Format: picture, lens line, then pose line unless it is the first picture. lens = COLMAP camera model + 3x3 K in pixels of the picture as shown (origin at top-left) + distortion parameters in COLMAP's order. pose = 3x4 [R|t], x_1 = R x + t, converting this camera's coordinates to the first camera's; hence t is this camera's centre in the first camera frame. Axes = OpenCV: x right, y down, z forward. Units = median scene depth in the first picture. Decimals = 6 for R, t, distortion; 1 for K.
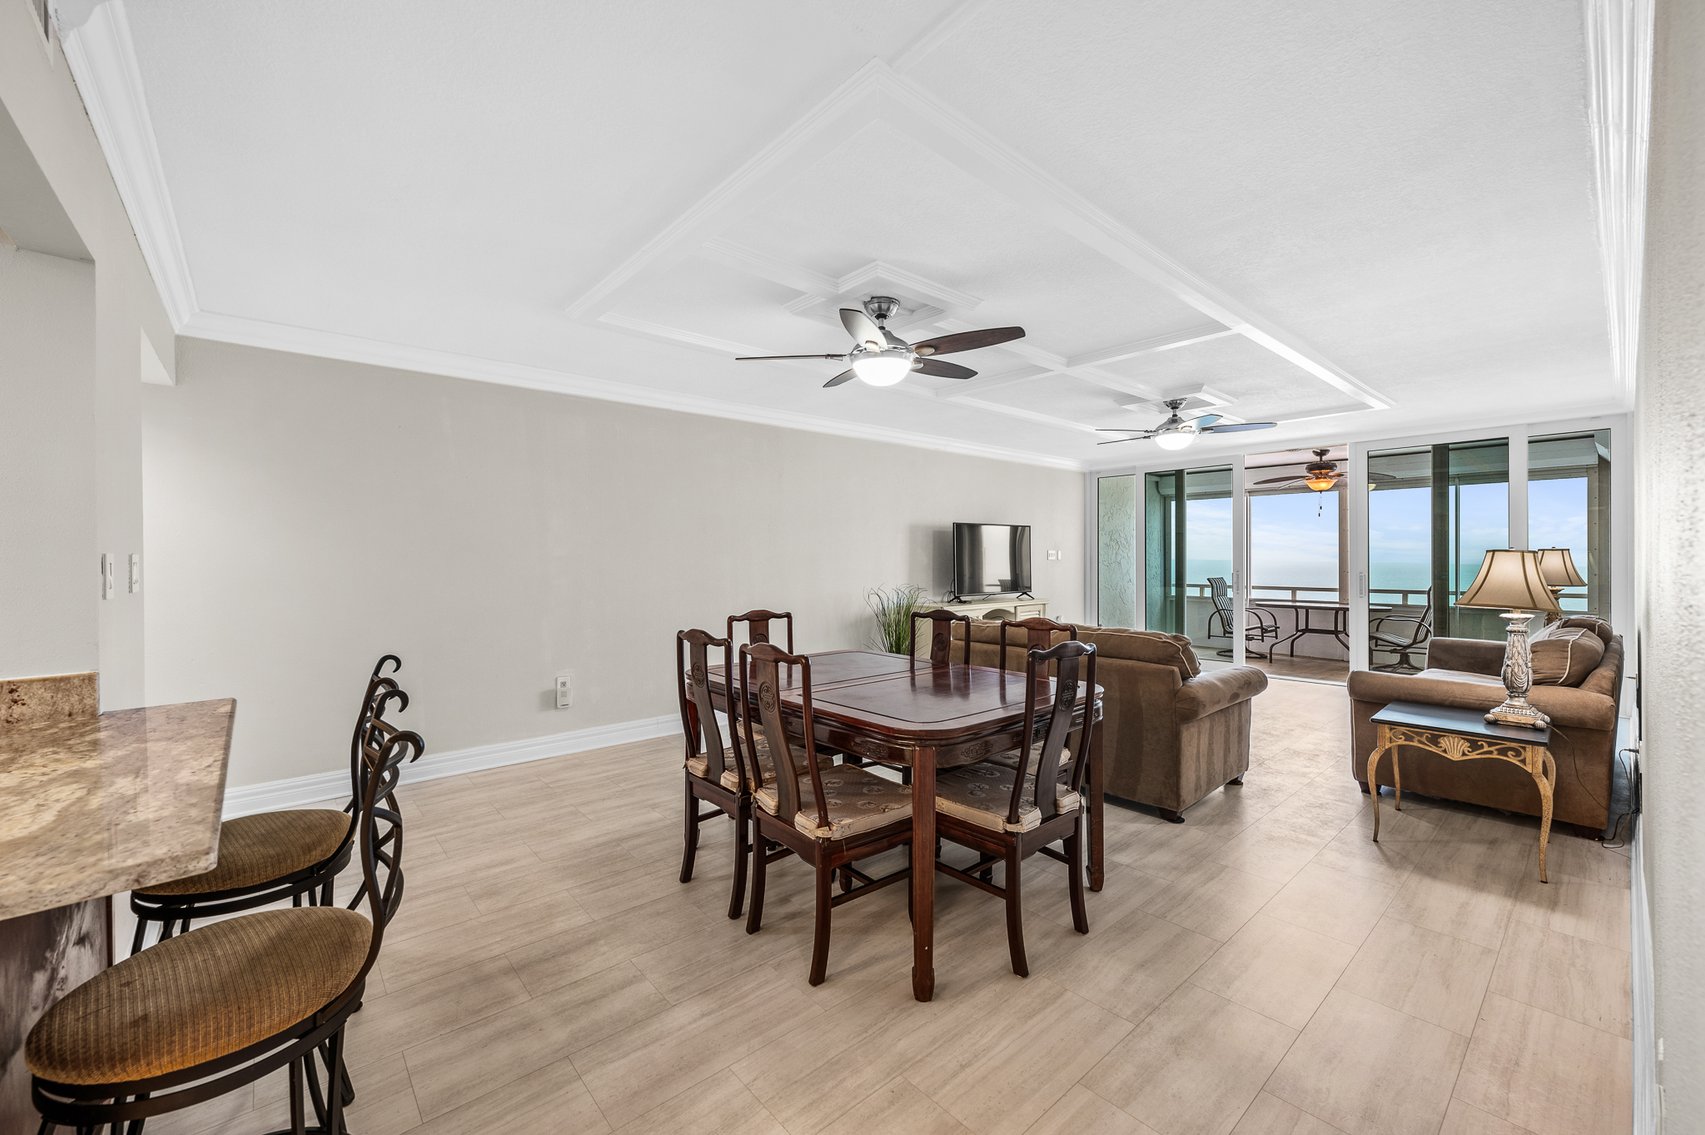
lens RADIAL K [[680.9, 0, 854.4], [0, 680.9, 560.2], [0, 0, 1]] dist [0.000663, -0.000038]
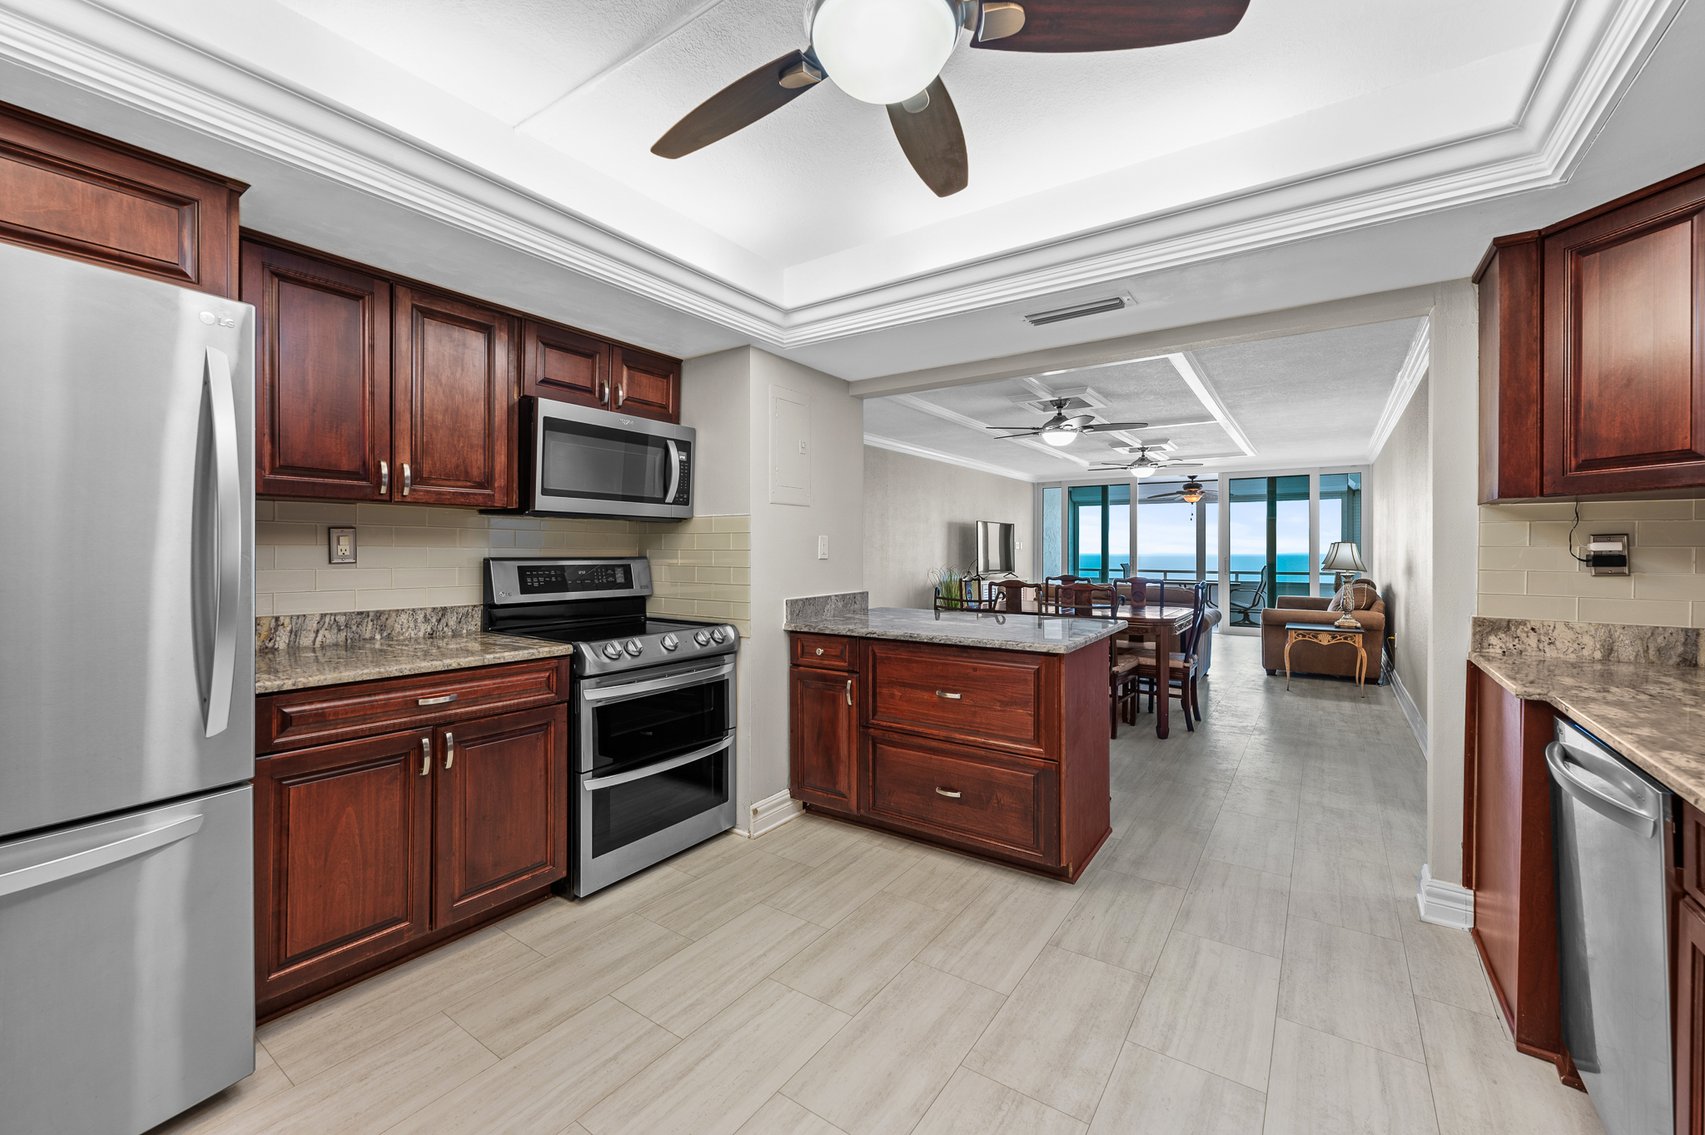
lens RADIAL K [[683.1, 0, 849.5], [0, 683.1, 564.3], [0, 0, 1]] dist [-0.001710, -0.000262]
pose [[0.972935, 0.000256, 0.231080, -0.389606], [-0.004014, 0.999867, 0.015792, 0.011059], [-0.231046, -0.016292, 0.972806, -0.260736]]
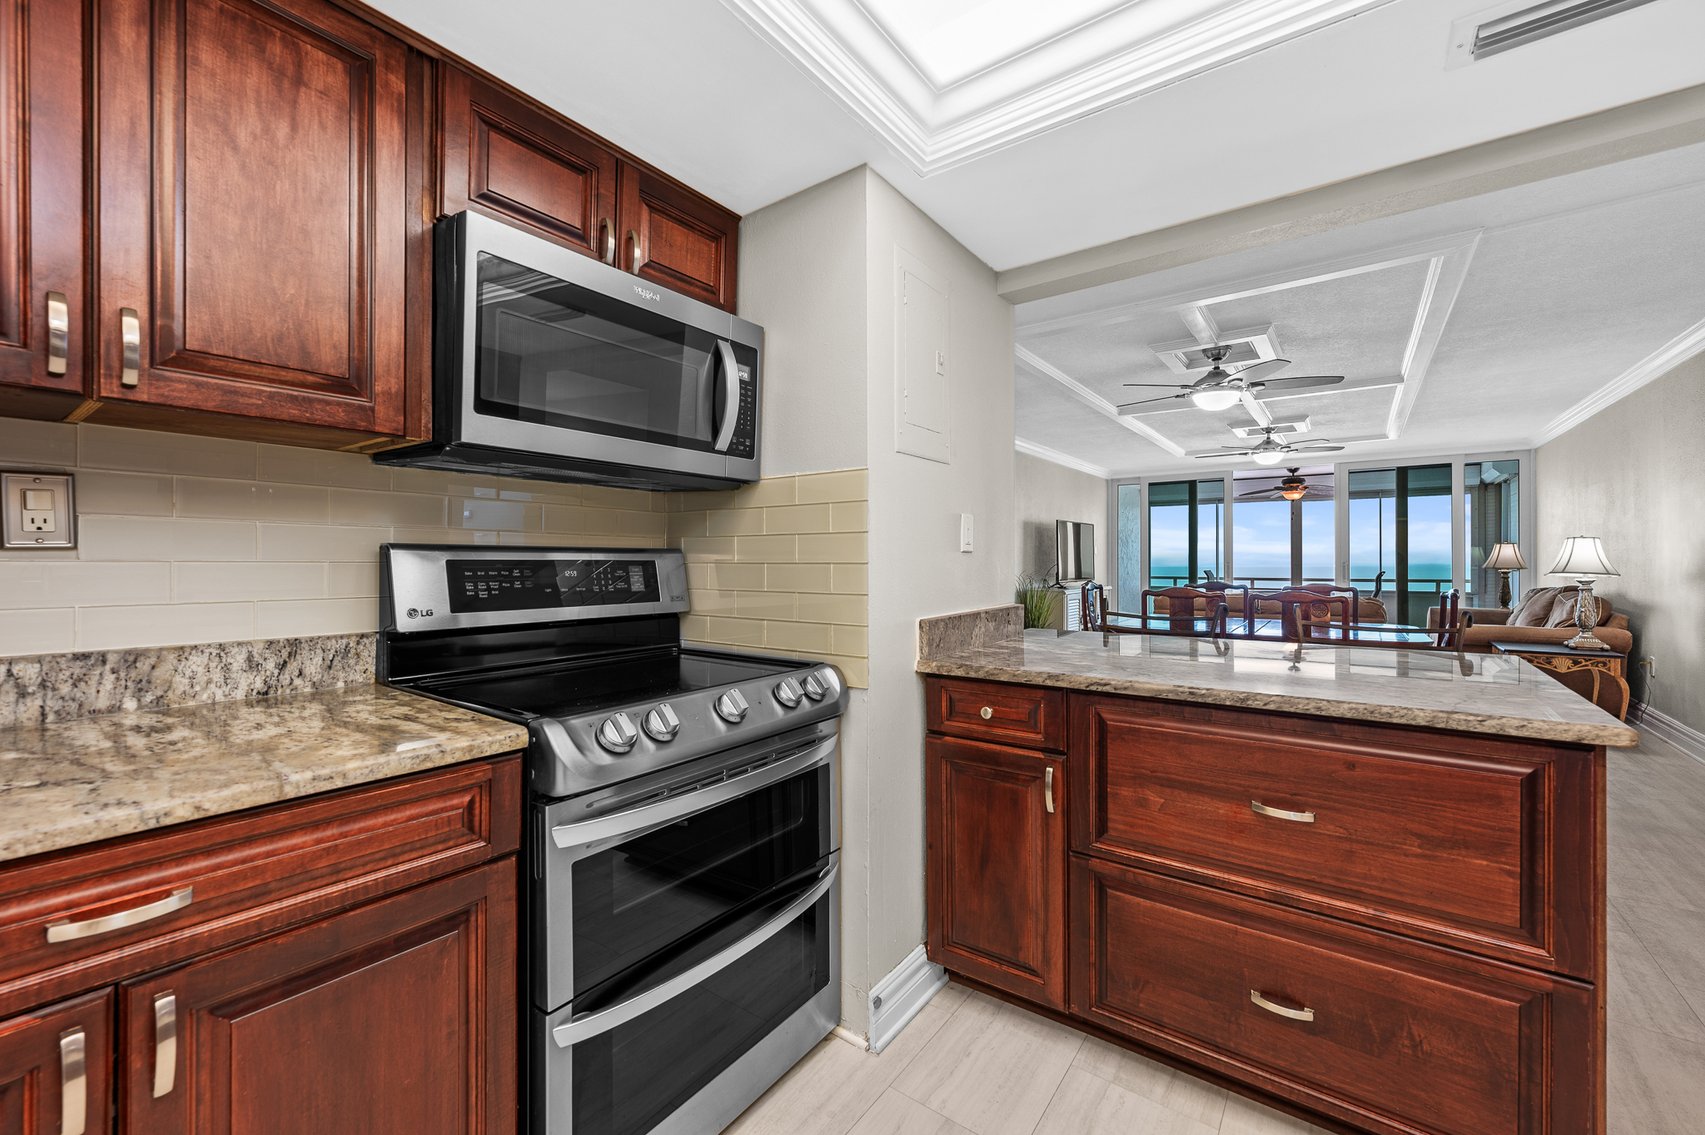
lens RADIAL K [[683.1, 0, 849.5], [0, 683.1, 564.3], [0, 0, 1]] dist [-0.001710, -0.000262]
pose [[0.979930, -0.000329, 0.199343, -0.403995], [0.000398, 1.000000, -0.000307, 0.019986], [-0.199343, 0.000380, 0.979930, -0.074684]]
